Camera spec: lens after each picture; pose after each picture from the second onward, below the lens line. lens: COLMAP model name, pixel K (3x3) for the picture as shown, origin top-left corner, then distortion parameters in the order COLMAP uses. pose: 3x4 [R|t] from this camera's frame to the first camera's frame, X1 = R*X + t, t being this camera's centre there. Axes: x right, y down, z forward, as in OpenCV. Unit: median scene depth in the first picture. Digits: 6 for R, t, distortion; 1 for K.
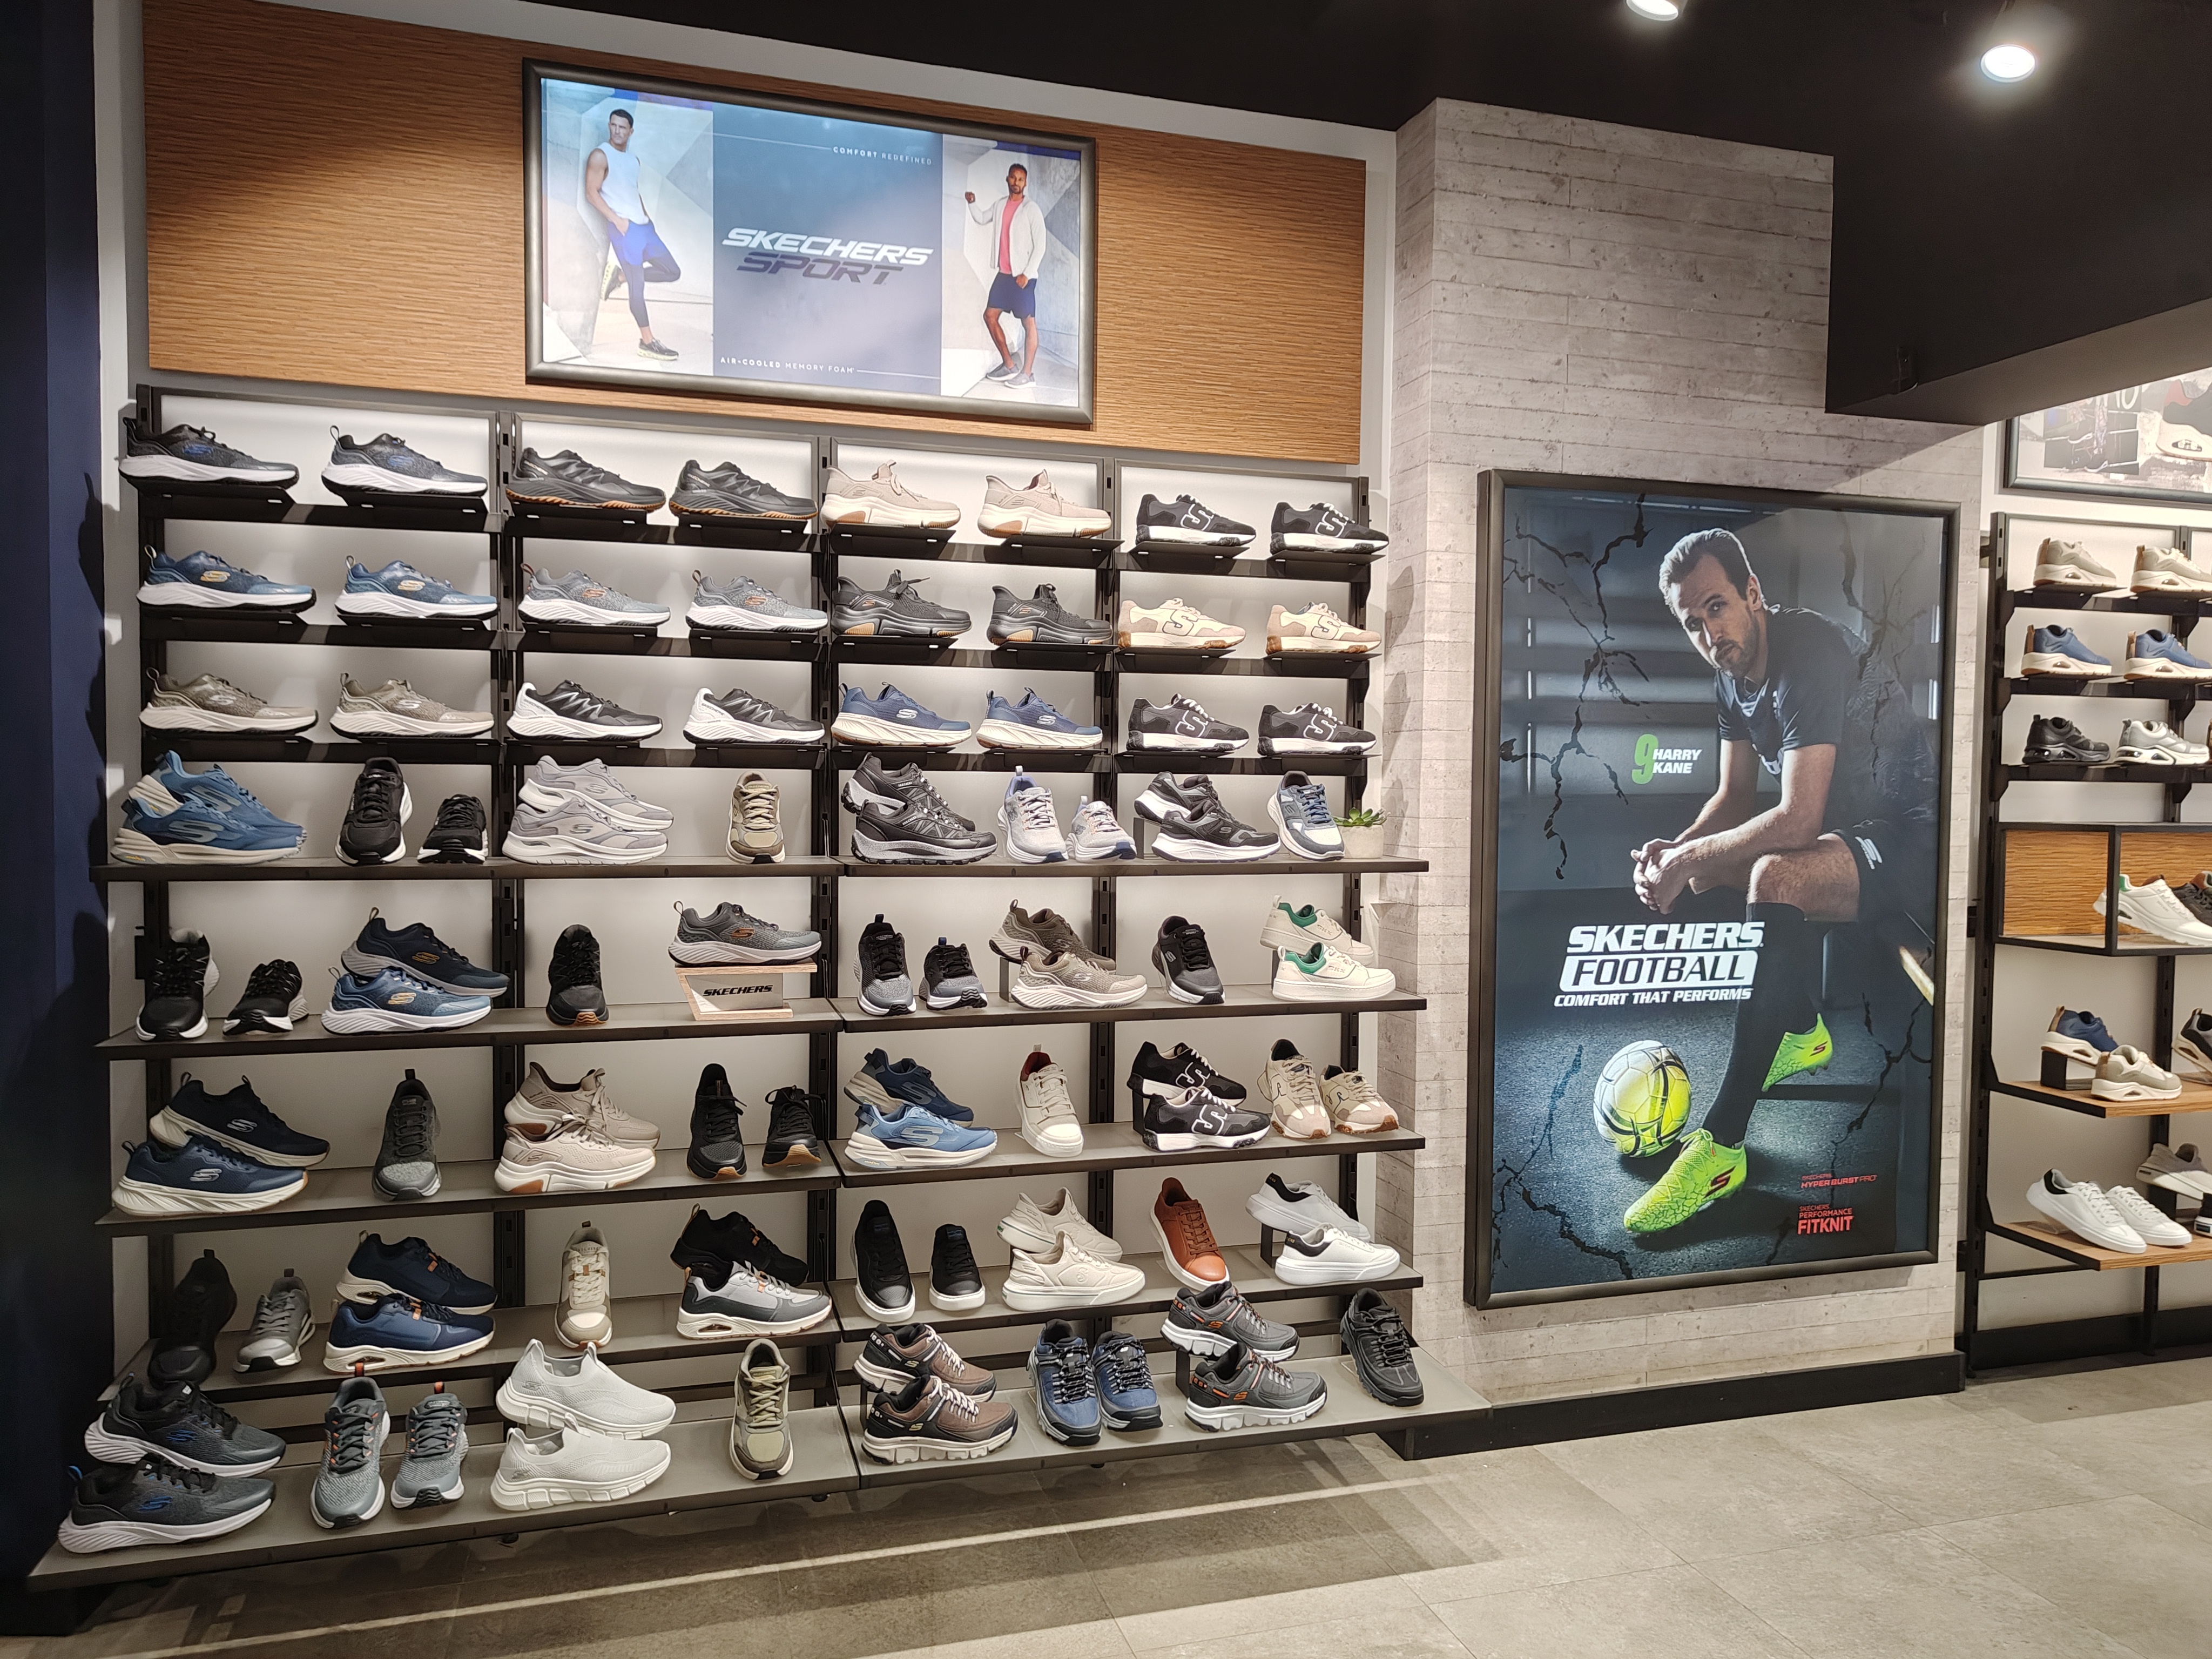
lens RADIAL K [[1544.6, 0, 1106.0], [0, 1544.6, 829.5], [0, 0, 1]] dist [0.008580, 0.006084]
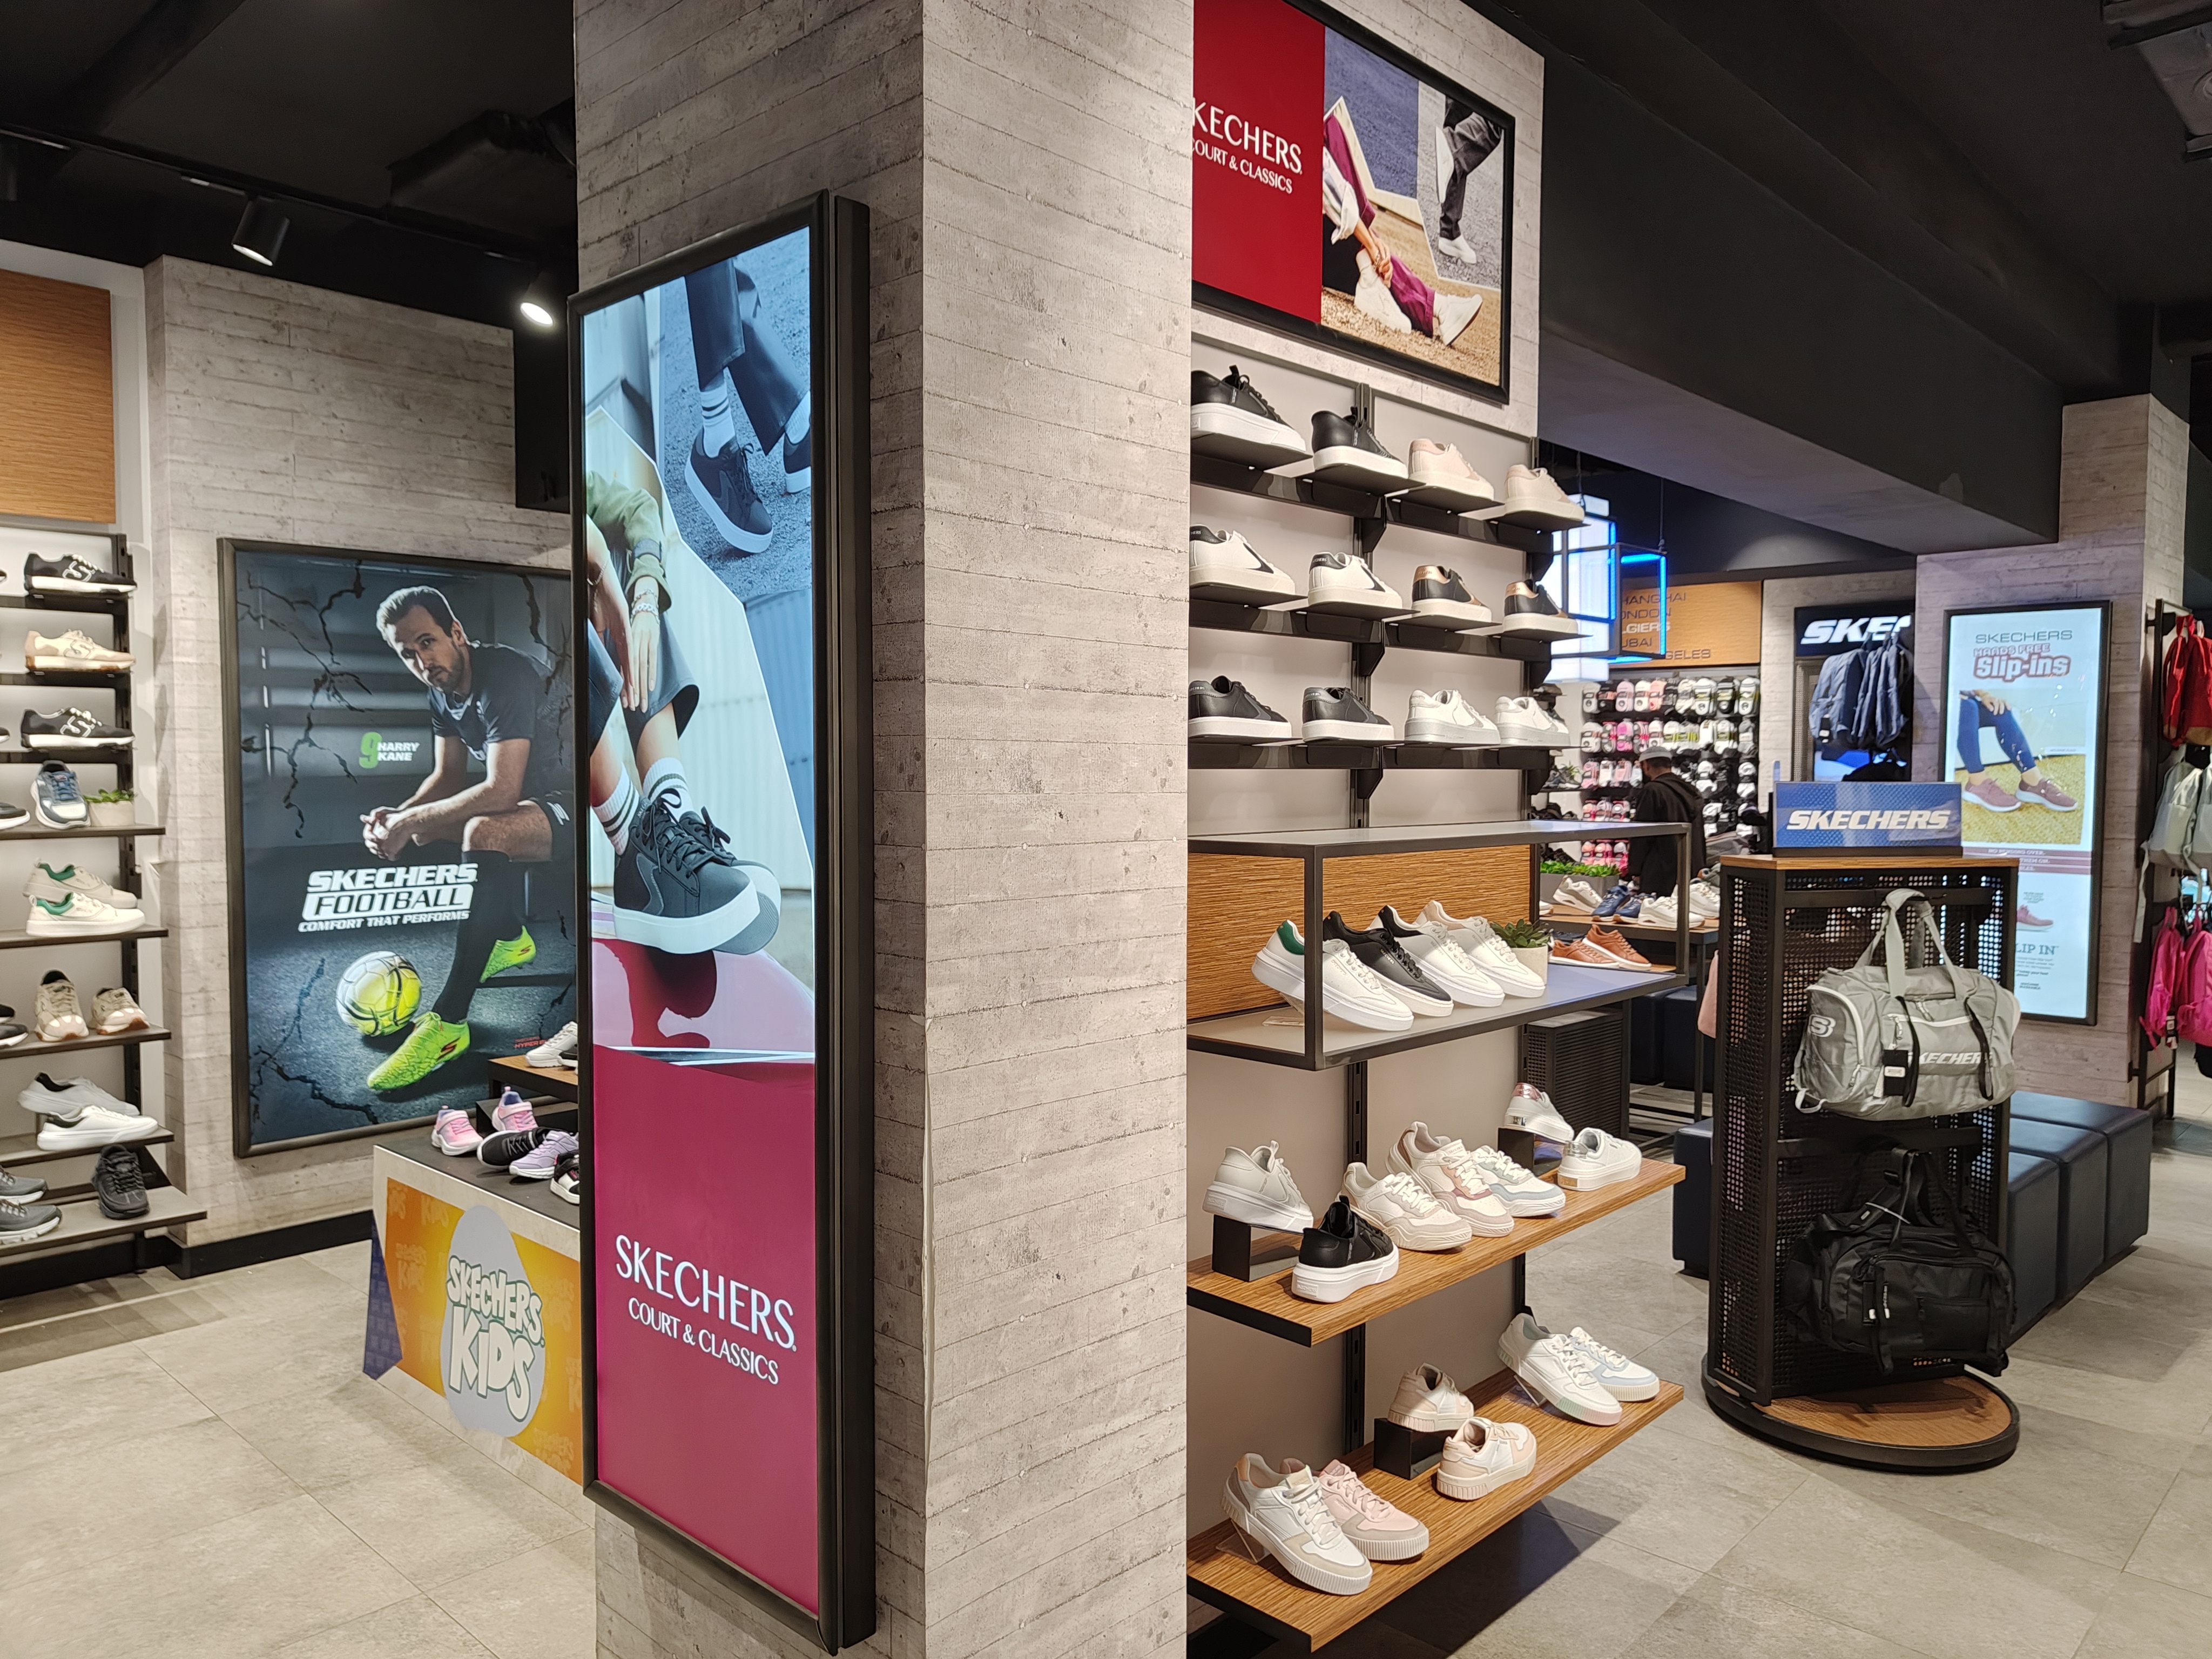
lens RADIAL K [[1544.6, 0, 1106.0], [0, 1544.6, 829.5], [0, 0, 1]] dist [0.008580, 0.006084]
pose [[0.868400, -0.031224, 0.494881, 0.233891], [0.026556, 0.999512, 0.016462, 0.020752], [-0.495154, -0.001153, 0.868805, -0.547005]]
